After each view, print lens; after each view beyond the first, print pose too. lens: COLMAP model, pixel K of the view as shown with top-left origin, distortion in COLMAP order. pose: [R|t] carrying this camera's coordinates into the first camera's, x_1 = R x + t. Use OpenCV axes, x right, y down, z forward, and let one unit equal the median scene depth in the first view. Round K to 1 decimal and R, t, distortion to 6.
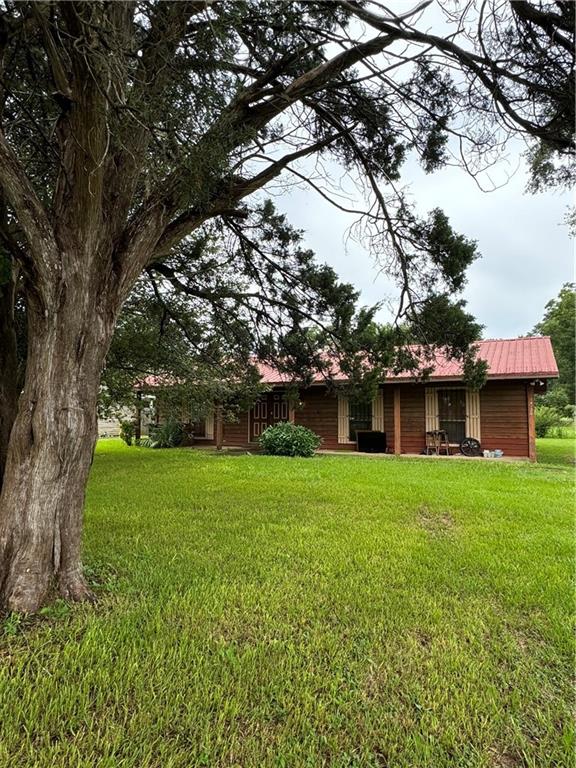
lens RADIAL K [[469.3, 0, 287.6], [0, 469.3, 385.1], [0, 0, 1]] dist [0.000260, -0.000033]
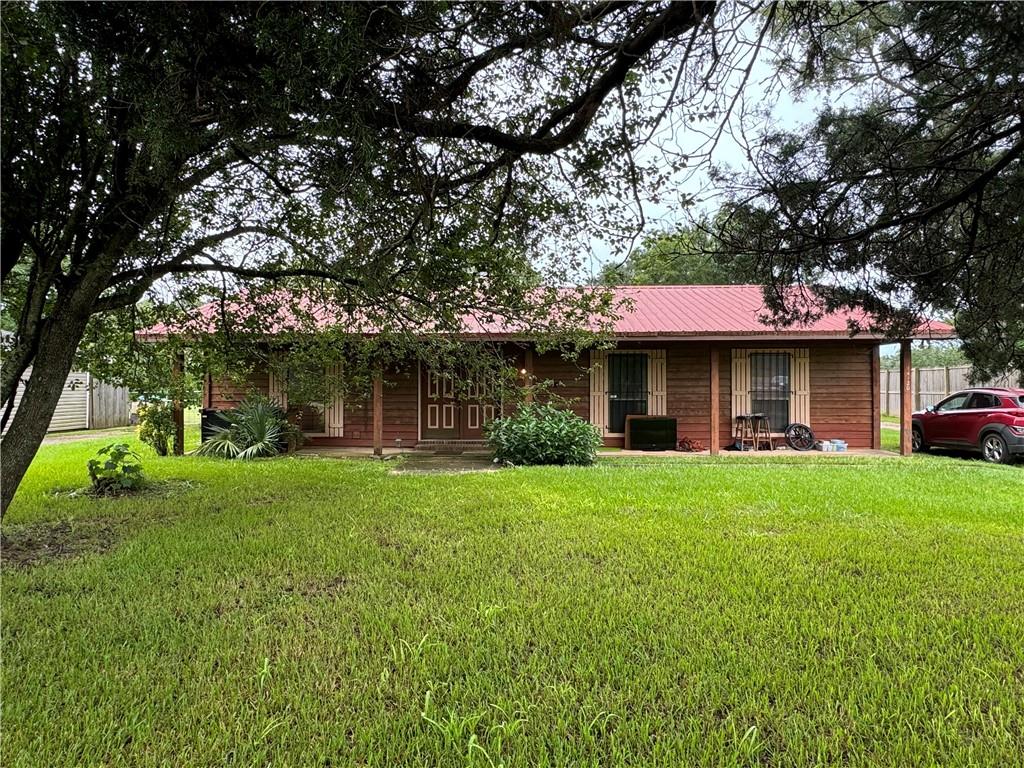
lens RADIAL K [[625.7, 0, 512.3], [0, 625.7, 382.1], [0, 0, 1]] dist [0.000260, -0.000033]
pose [[0.909702, -0.000645, 0.415260, -0.361930], [-0.023373, 0.998334, 0.052756, 0.013038], [-0.414602, -0.057698, 0.908172, 0.340314]]
